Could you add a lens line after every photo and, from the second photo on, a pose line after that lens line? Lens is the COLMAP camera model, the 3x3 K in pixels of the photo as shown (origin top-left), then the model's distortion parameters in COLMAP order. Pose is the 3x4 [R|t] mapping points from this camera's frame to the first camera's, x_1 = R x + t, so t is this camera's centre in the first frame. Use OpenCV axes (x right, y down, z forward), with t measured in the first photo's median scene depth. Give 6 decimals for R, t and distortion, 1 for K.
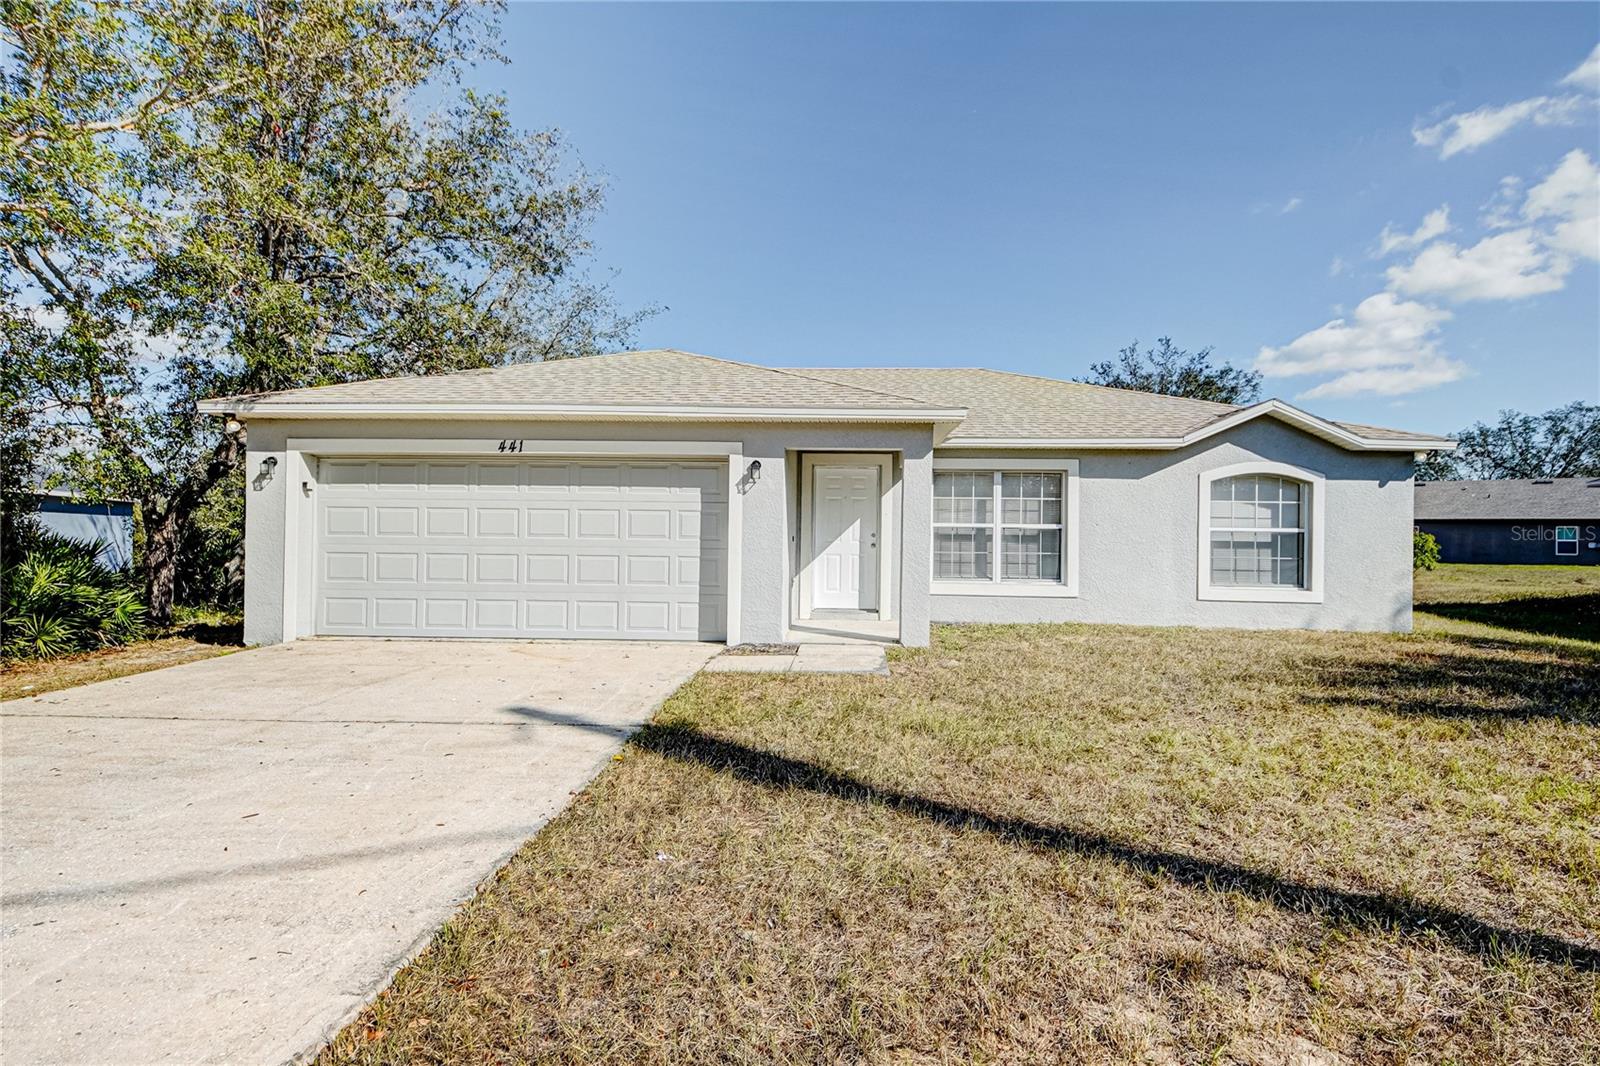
lens RADIAL K [[696.4, 0, 801.4], [0, 696.4, 533.2], [0, 0, 1]] dist [0.012219, -0.000582]
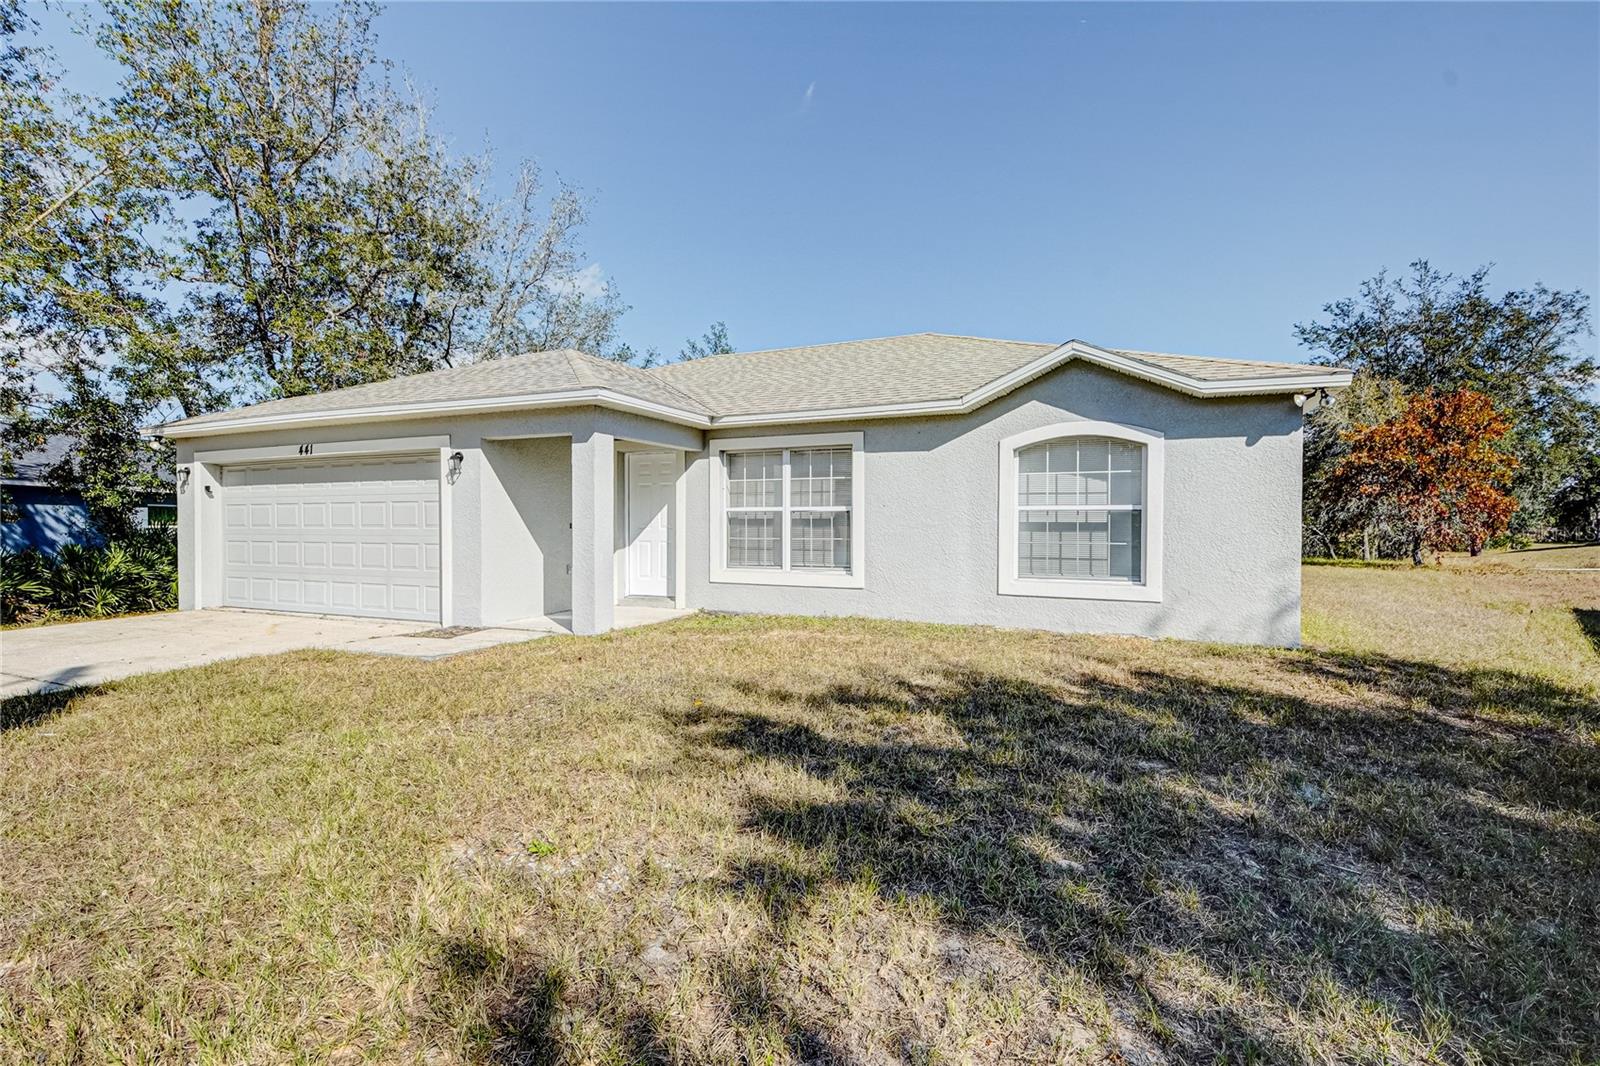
lens RADIAL K [[696.4, 0, 811.4], [0, 696.4, 533.1], [0, 0, 1]] dist [0.012219, -0.000582]
pose [[0.936737, -0.008436, -0.349933, 0.649836], [0.013702, 0.999827, 0.012575, 0.010325], [0.349767, -0.016575, 0.936690, 0.156979]]
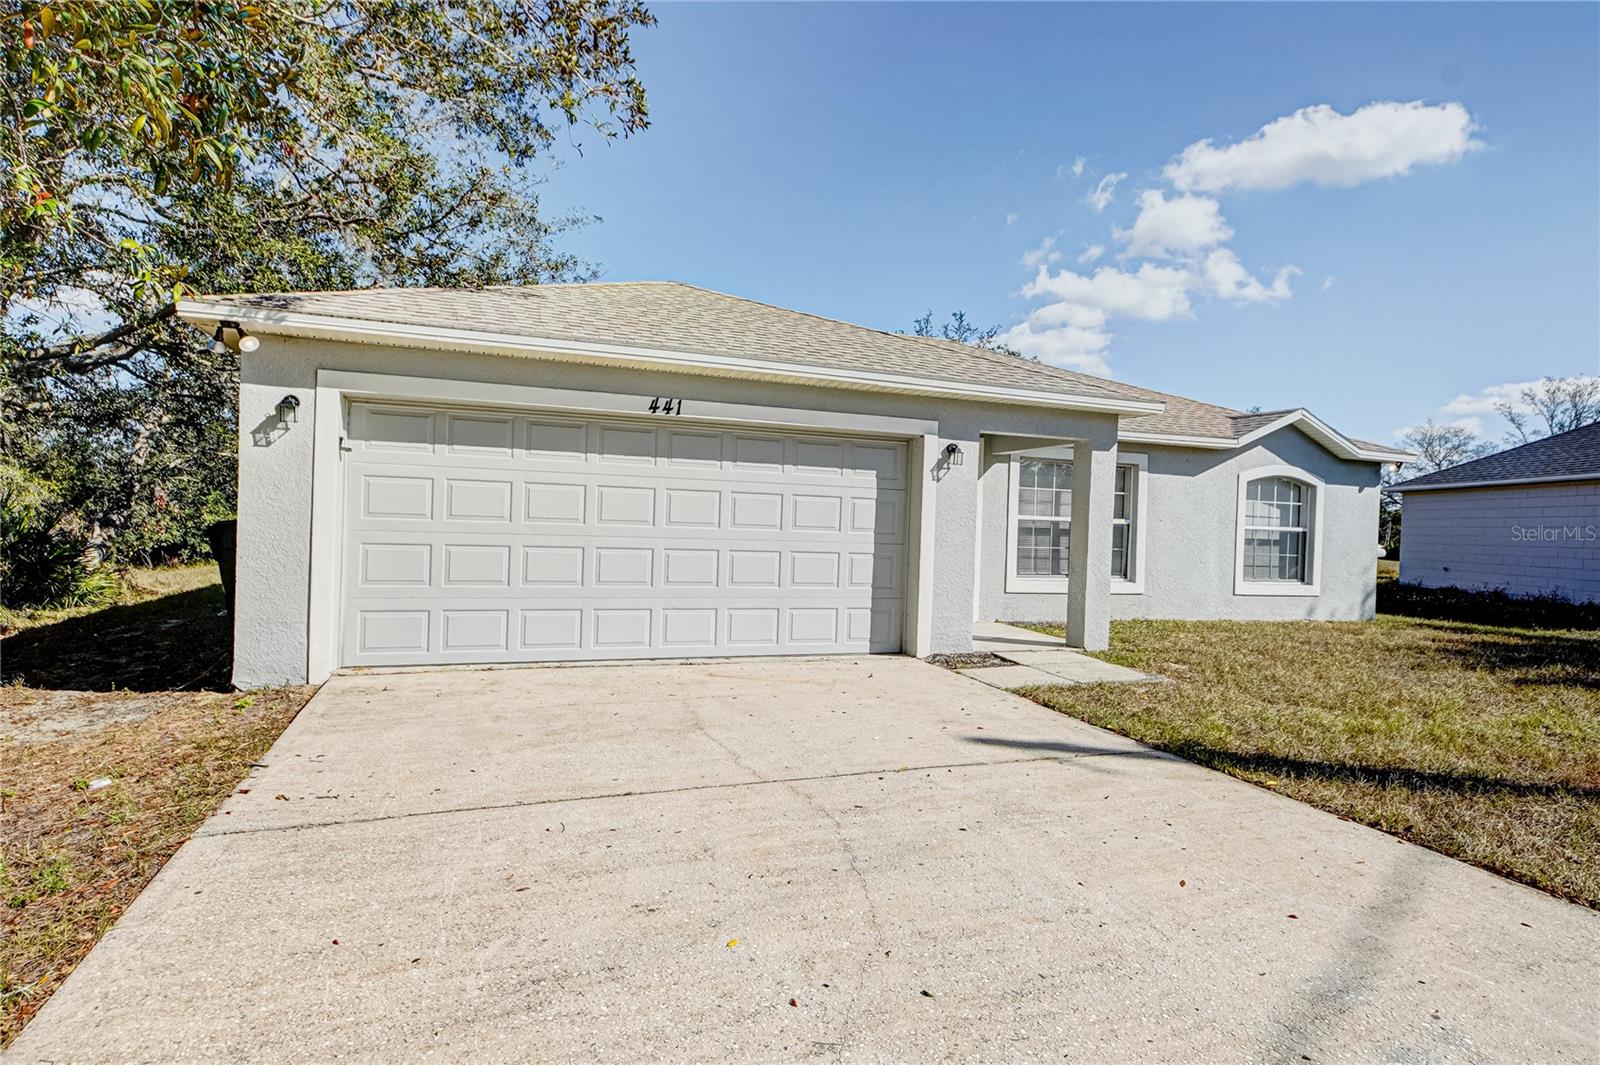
lens RADIAL K [[845.9, 0, 804.8], [0, 845.9, 531.5], [0, 0, 1]] dist [0.011825, -0.000181]
pose [[0.923803, 0.014850, 0.382581, -0.513823], [-0.024423, 0.999498, 0.020179, -0.009081], [-0.382089, -0.027985, 0.923702, 0.076634]]
